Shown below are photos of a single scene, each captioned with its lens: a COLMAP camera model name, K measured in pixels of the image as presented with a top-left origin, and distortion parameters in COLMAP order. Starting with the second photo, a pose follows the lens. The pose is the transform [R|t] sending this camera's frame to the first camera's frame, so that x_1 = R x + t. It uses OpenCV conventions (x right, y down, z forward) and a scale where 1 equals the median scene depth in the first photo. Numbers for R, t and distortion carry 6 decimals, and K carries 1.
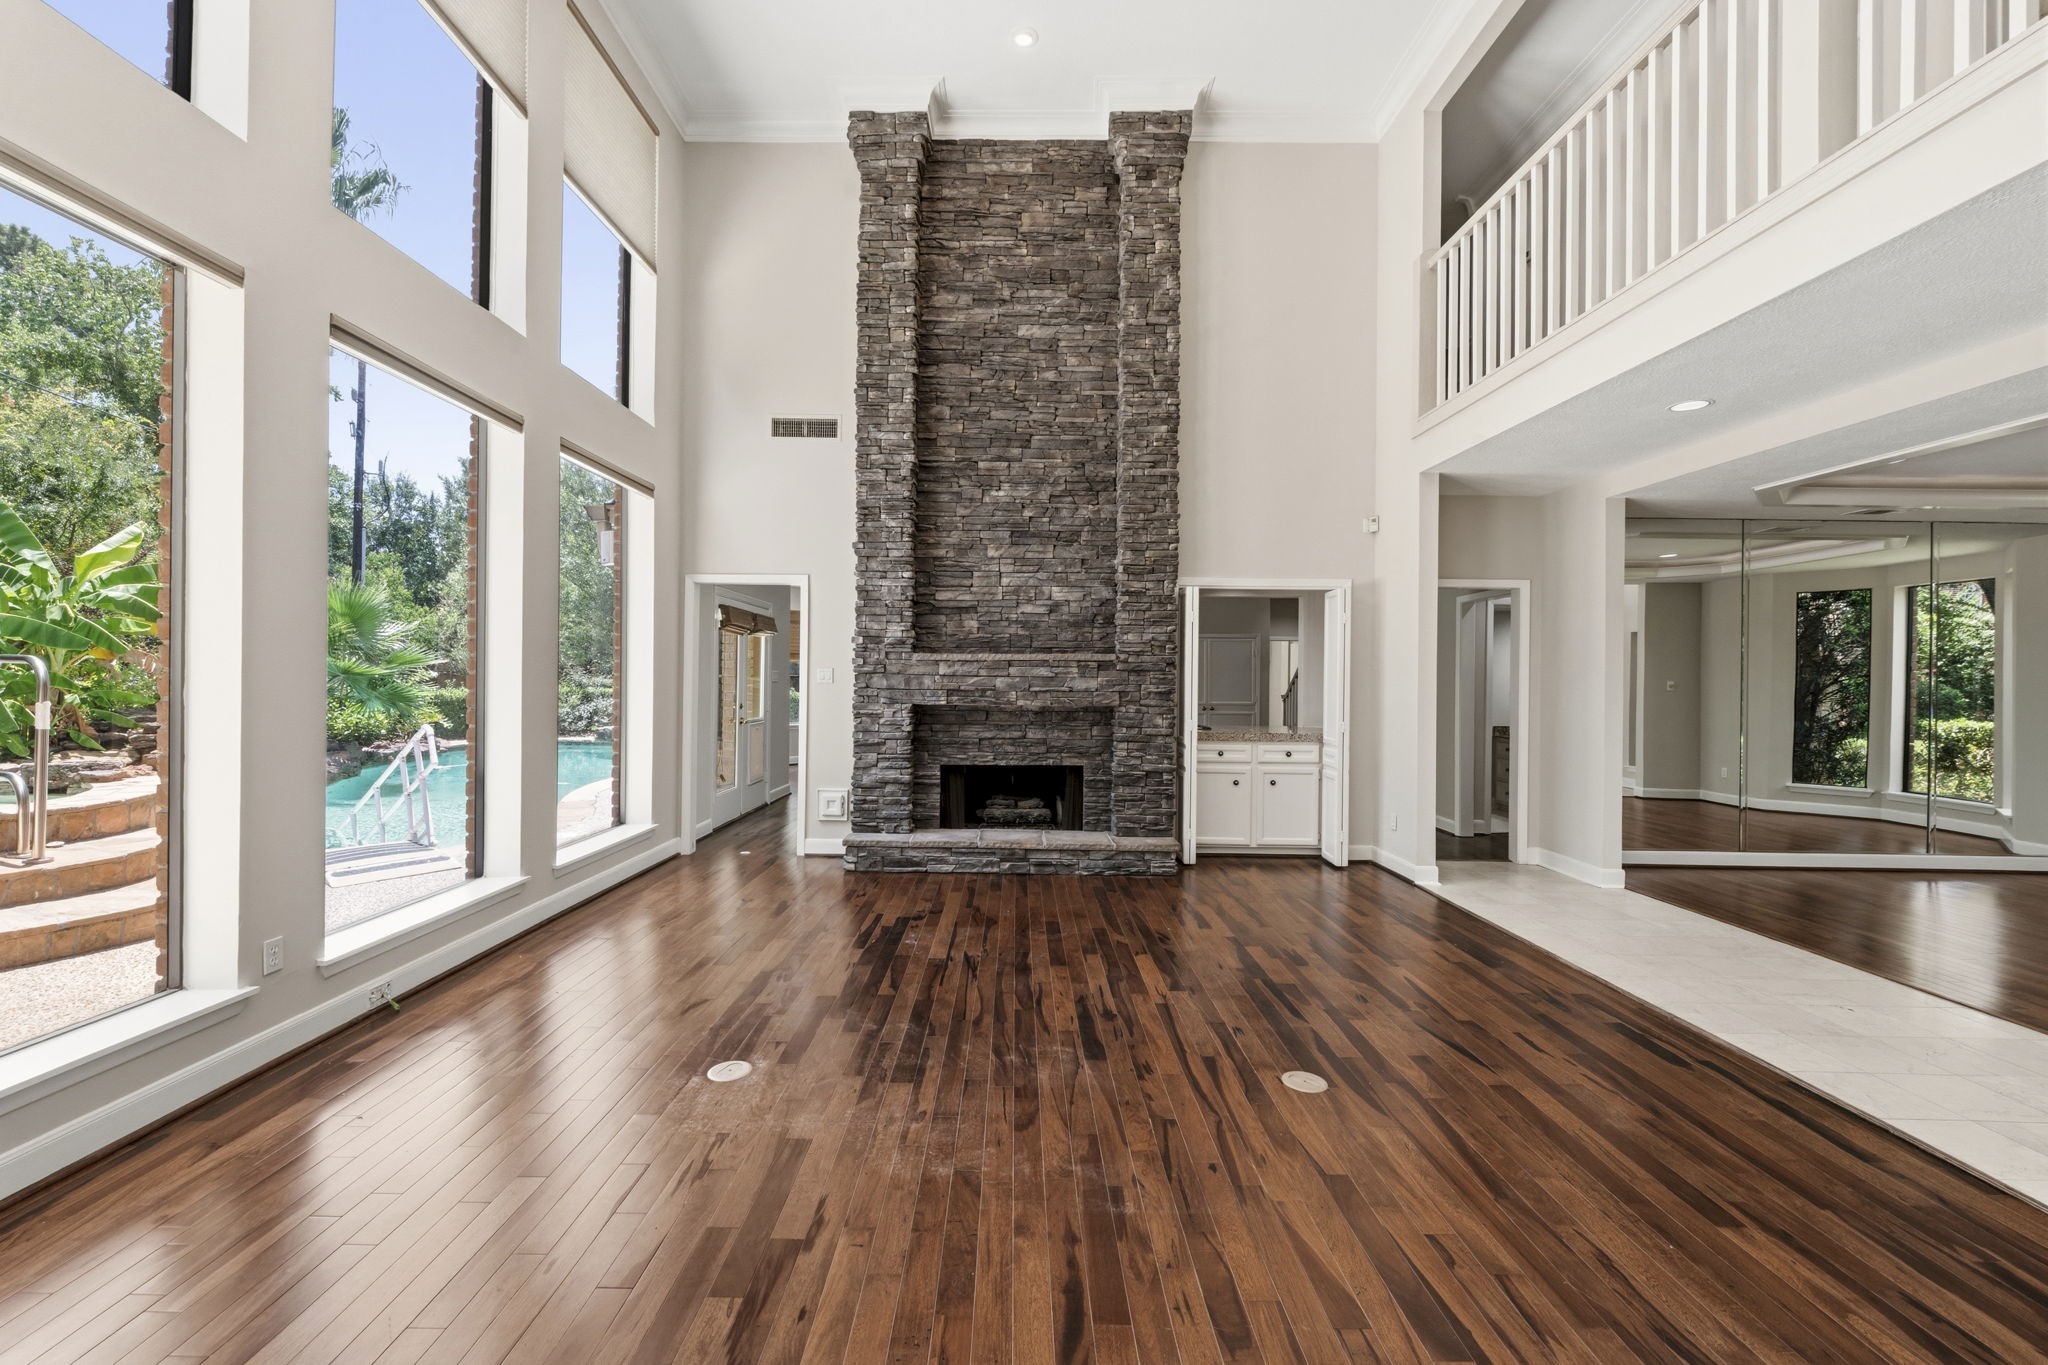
lens RADIAL K [[808.5, 0, 1014.1], [0, 808.5, 682.6], [0, 0, 1]] dist [-0.000463, -0.000194]
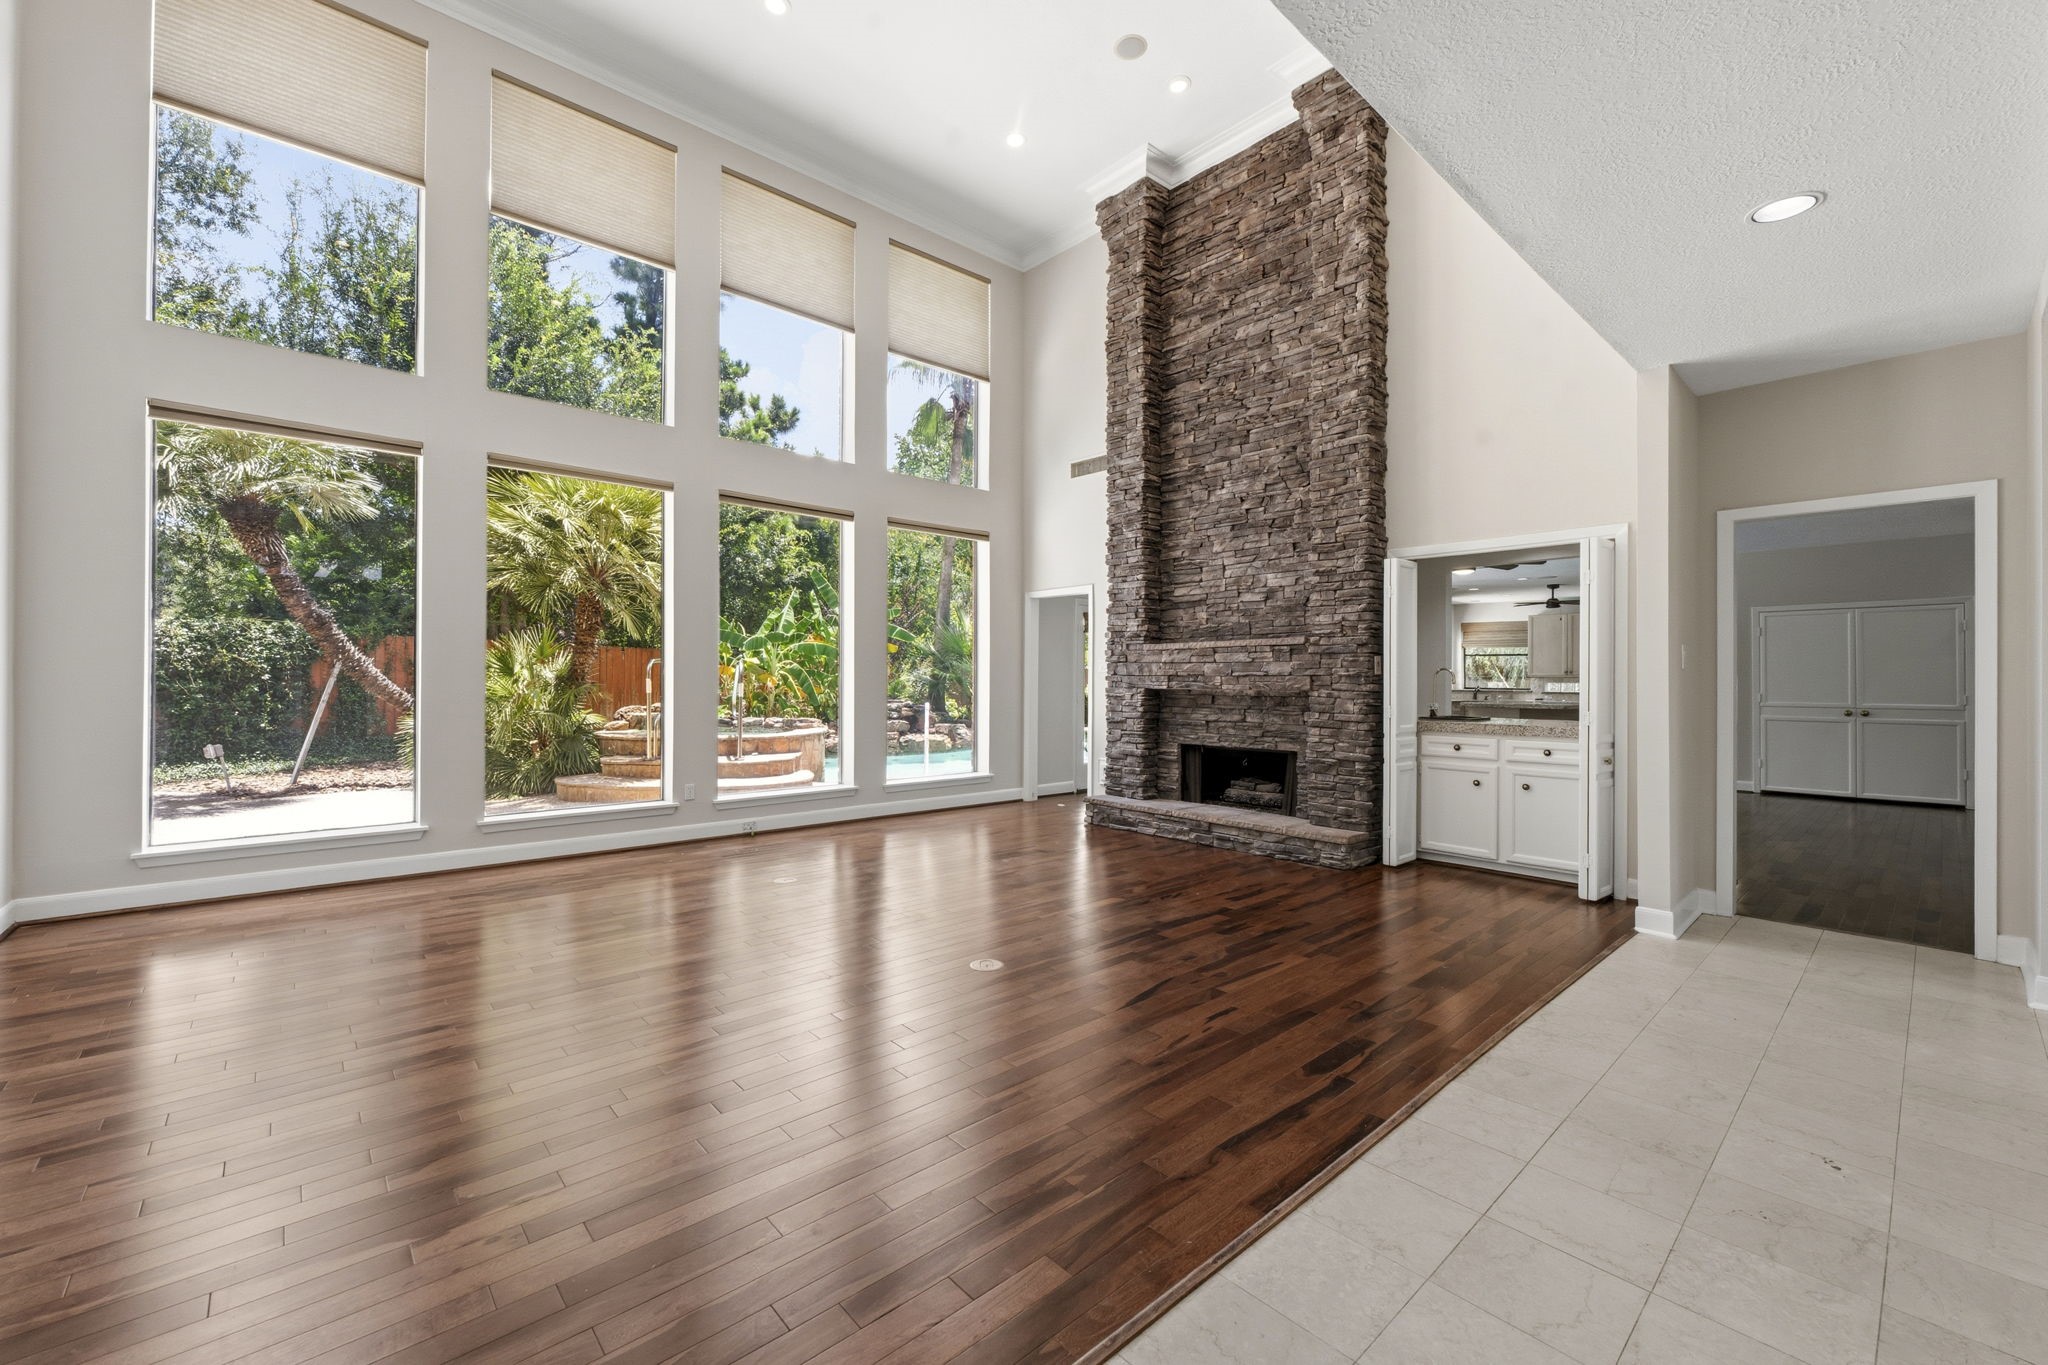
lens RADIAL K [[808.5, 0, 1014.1], [0, 808.5, 682.6], [0, 0, 1]] dist [-0.000463, -0.000194]
pose [[0.679544, -0.004465, -0.733621, 0.586318], [-0.001055, 0.999975, -0.007063, 0.026383], [0.733634, 0.005574, 0.679522, 0.075365]]
